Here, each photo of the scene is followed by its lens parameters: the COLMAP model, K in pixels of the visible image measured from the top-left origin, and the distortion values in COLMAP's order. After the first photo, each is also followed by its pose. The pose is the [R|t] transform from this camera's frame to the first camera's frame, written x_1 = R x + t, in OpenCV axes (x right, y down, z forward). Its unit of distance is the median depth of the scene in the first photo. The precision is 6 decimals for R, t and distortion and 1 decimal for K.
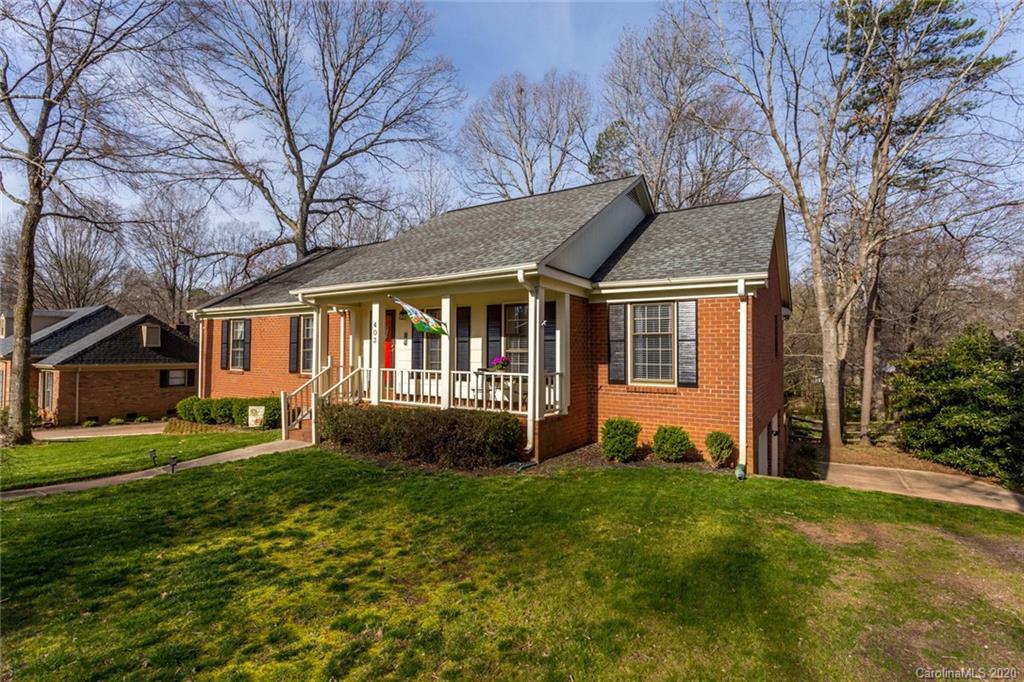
lens RADIAL K [[482.8, 0, 509.7], [0, 482.8, 342.7], [0, 0, 1]] dist [0.001323, 0.000848]
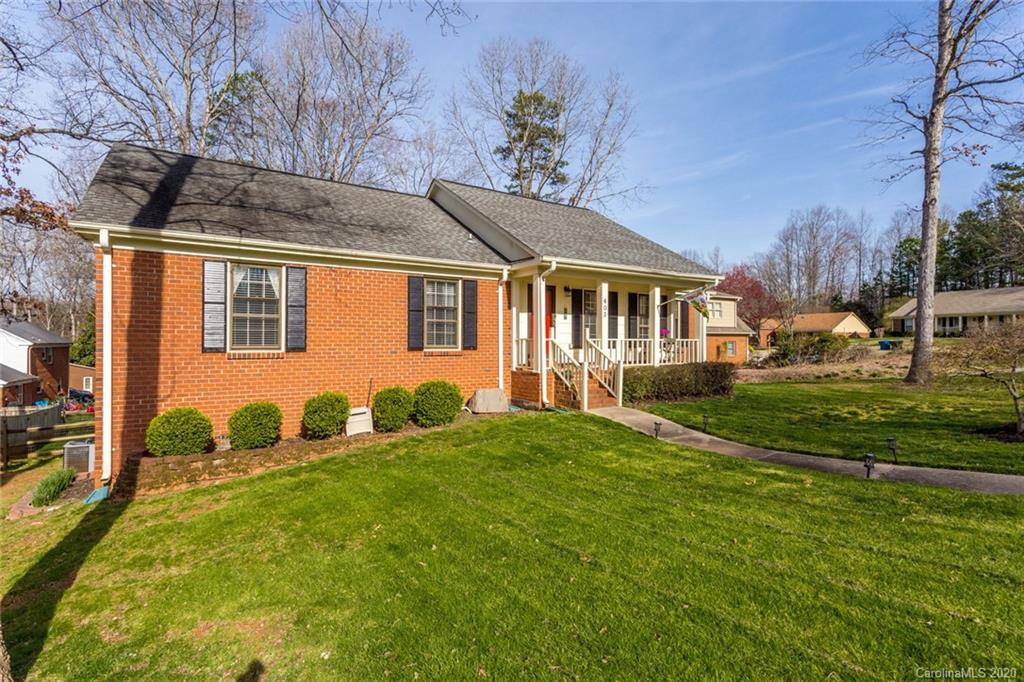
lens RADIAL K [[482.8, 0, 501.6], [0, 482.8, 332.4], [0, 0, 1]] dist [0.001323, 0.000848]
pose [[0.331313, -0.016254, 0.943381, -0.391699], [-0.037820, 0.998819, 0.030491, 0.001986], [-0.942763, -0.045781, 0.330307, 0.217809]]
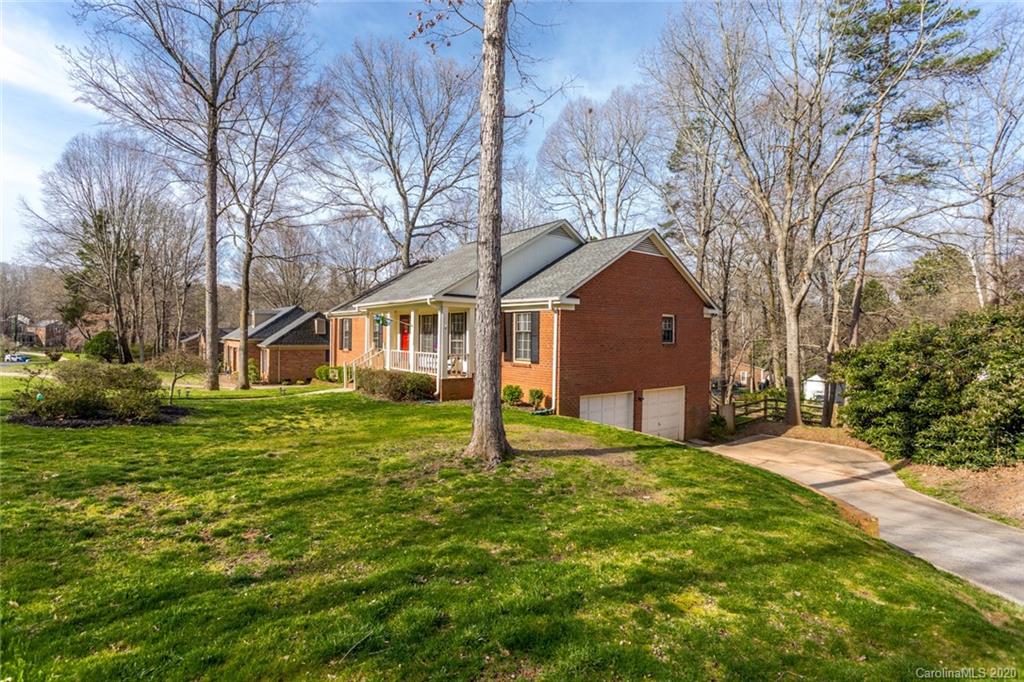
lens RADIAL K [[482.8, 0, 505.2], [0, 482.8, 346.1], [0, 0, 1]] dist [0.001323, 0.000848]
pose [[0.943482, 0.013751, -0.331138, 0.513556], [-0.001469, 0.999303, 0.037313, -0.019455], [0.331420, -0.034718, 0.942844, -0.374574]]
